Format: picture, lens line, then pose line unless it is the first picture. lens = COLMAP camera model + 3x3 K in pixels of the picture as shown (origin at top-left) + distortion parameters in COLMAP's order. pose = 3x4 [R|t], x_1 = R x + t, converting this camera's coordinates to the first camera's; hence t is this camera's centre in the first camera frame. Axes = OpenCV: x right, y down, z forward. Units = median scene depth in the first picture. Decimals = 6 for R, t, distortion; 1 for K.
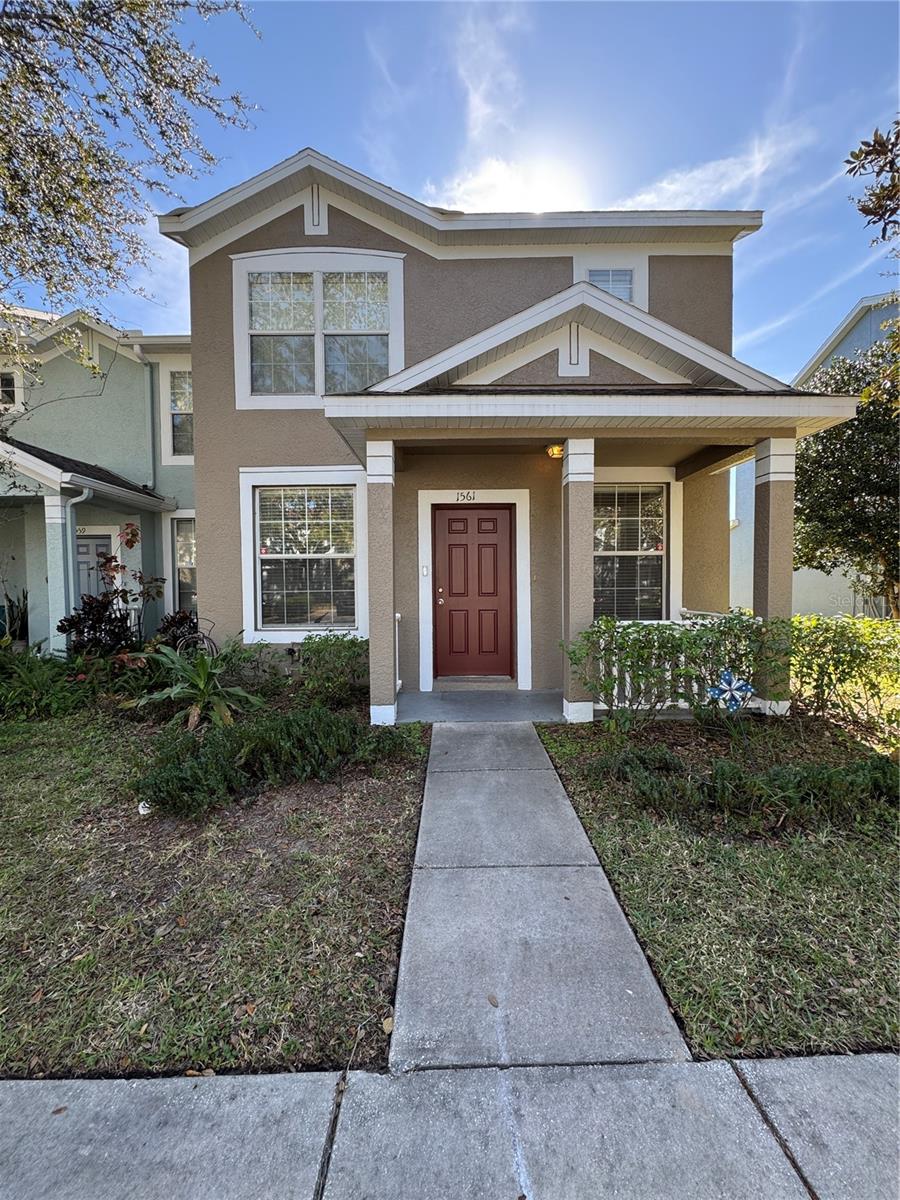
lens RADIAL K [[476.2, 0, 451.3], [0, 476.2, 603.0], [0, 0, 1]] dist [-0.003591, -0.000569]
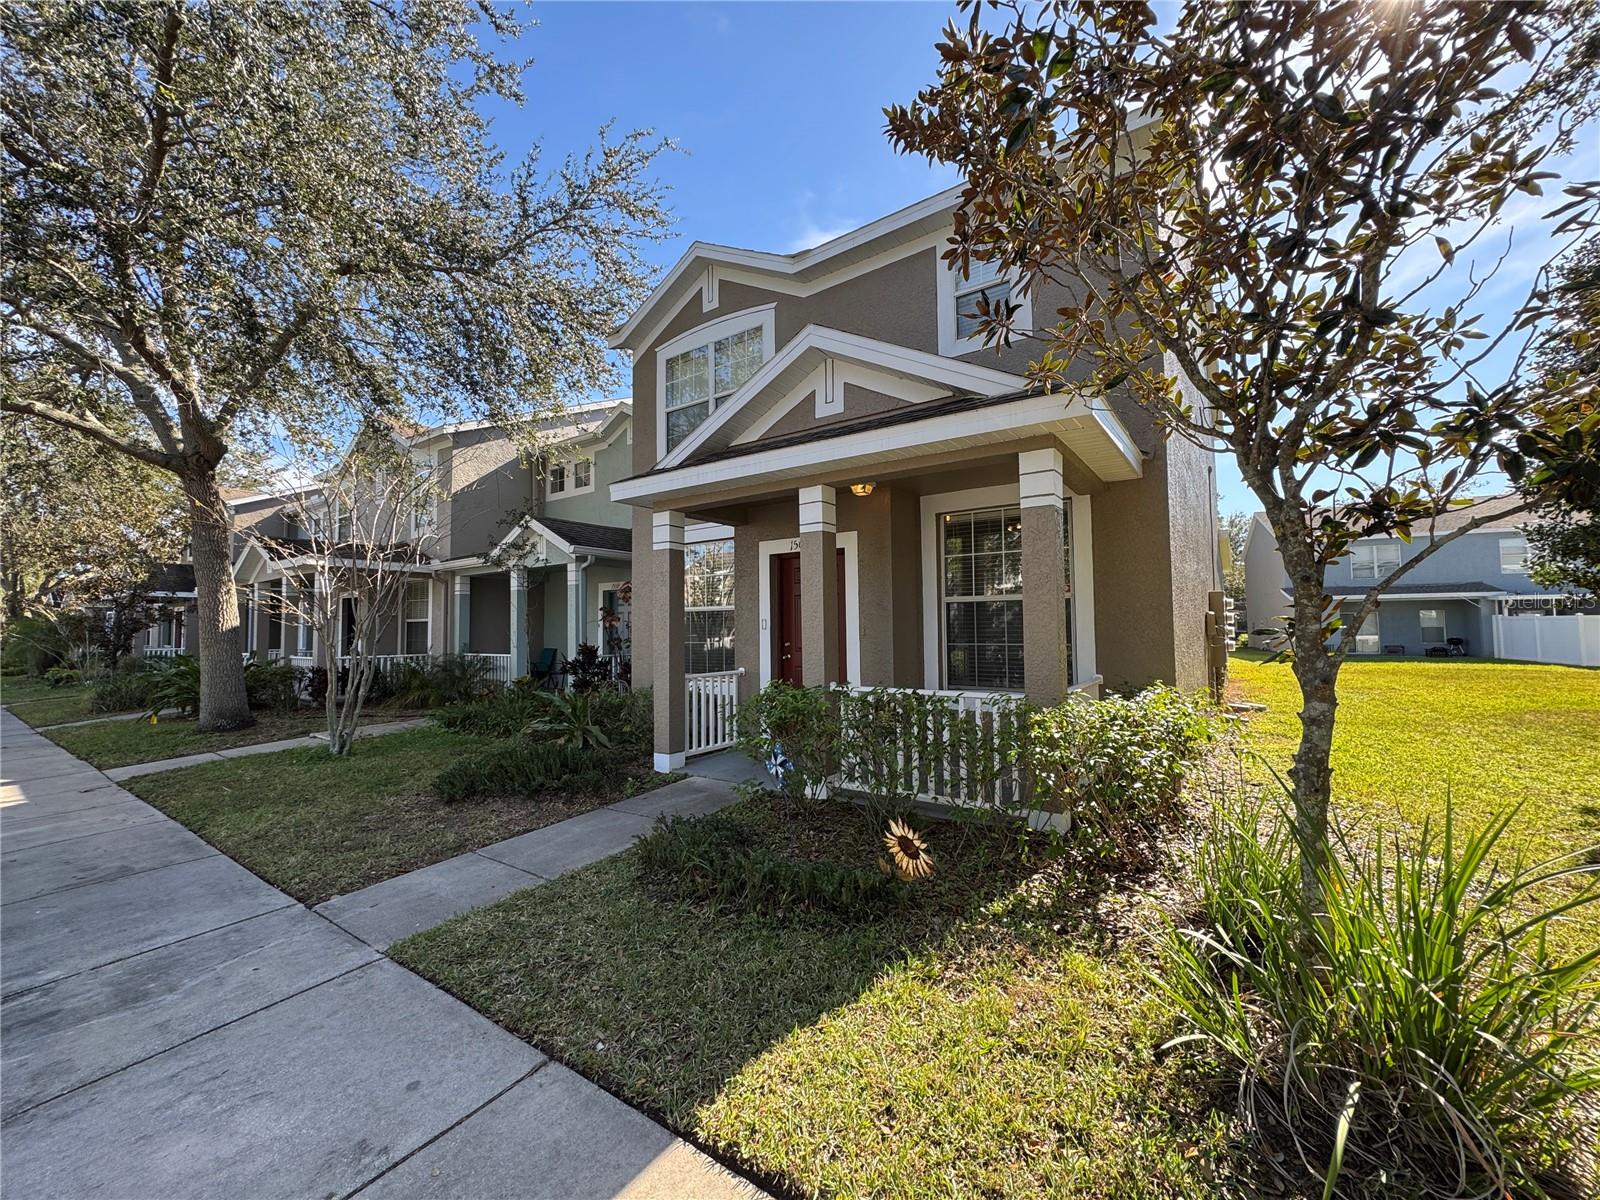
lens RADIAL K [[635.0, 0, 803.3], [0, 635.0, 596.3], [0, 0, 1]] dist [-0.003591, -0.000569]
pose [[0.813946, -0.030915, -0.580117, 0.732320], [-0.011839, 0.997493, -0.069768, -0.032411], [0.580820, 0.063655, 0.811540, -0.003223]]
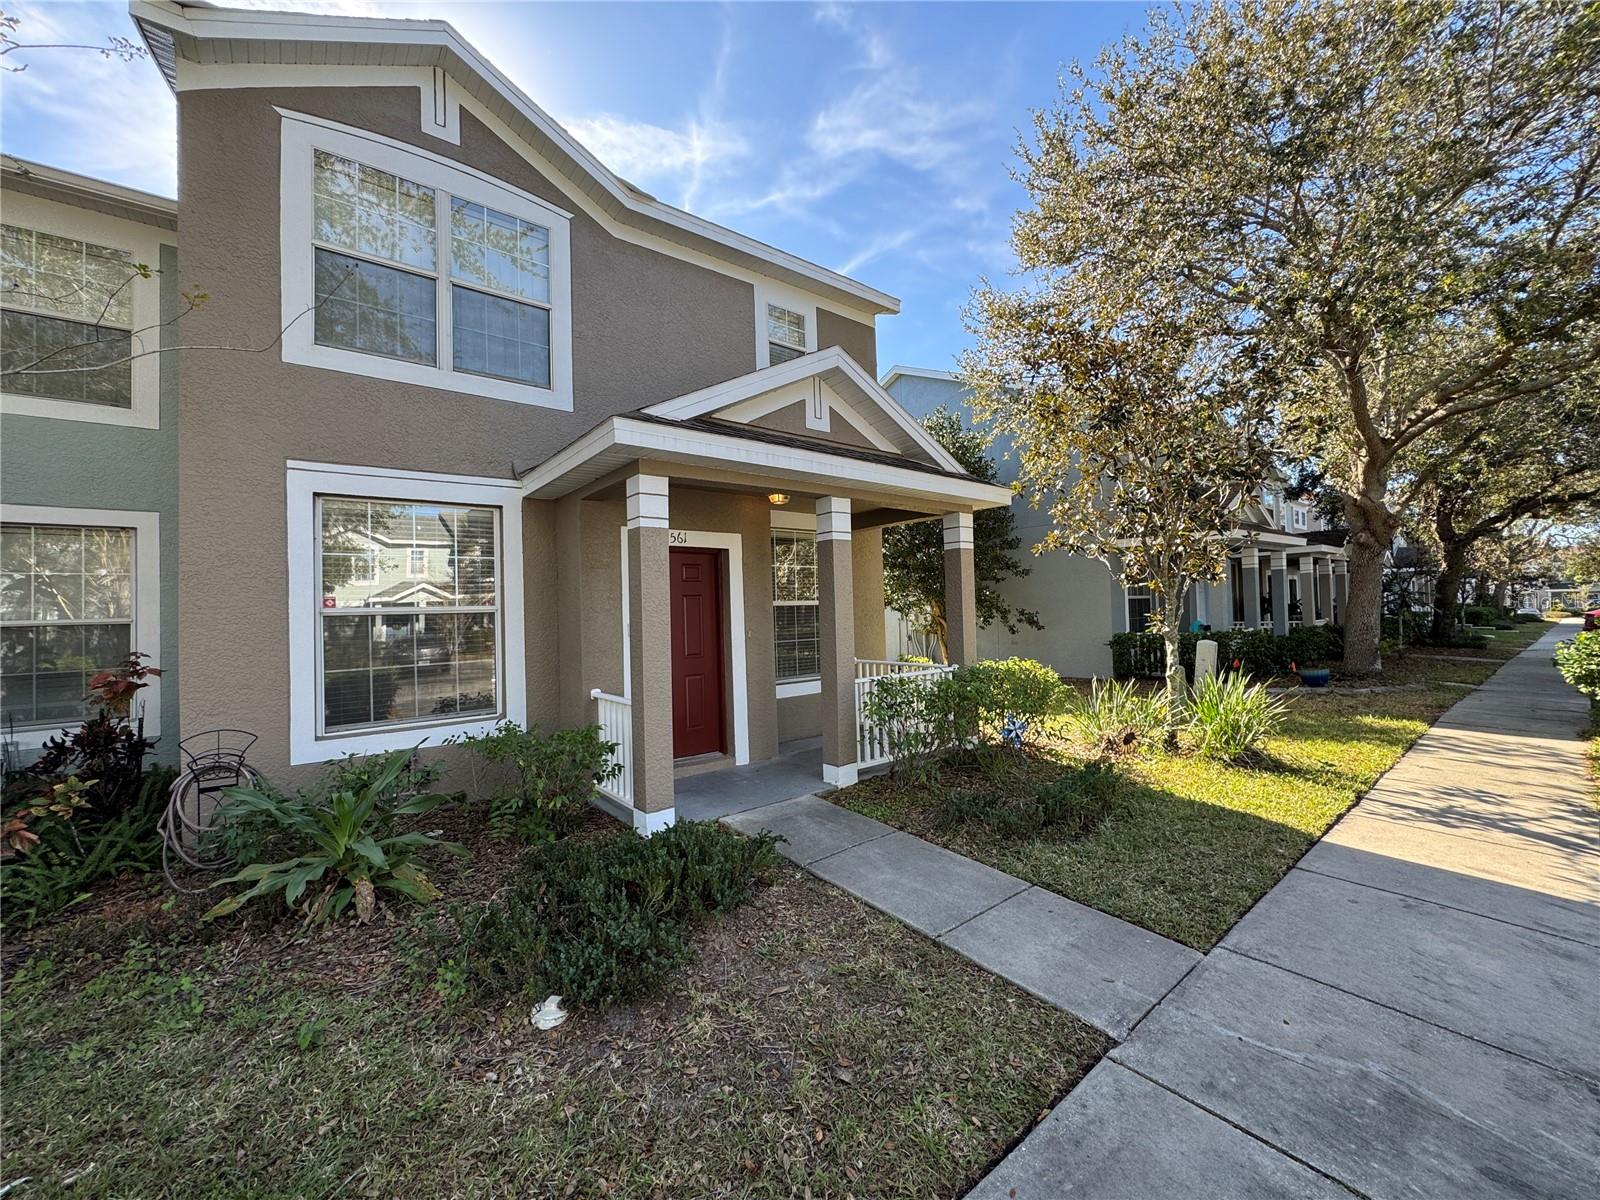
lens RADIAL K [[635.0, 0, 806.6], [0, 635.0, 597.9], [0, 0, 1]] dist [-0.003591, -0.000569]
pose [[0.780653, -0.000369, 0.624964, -0.462155], [0.045730, 0.997353, -0.056533, -0.047133], [-0.623289, 0.072713, 0.778604, 0.017365]]
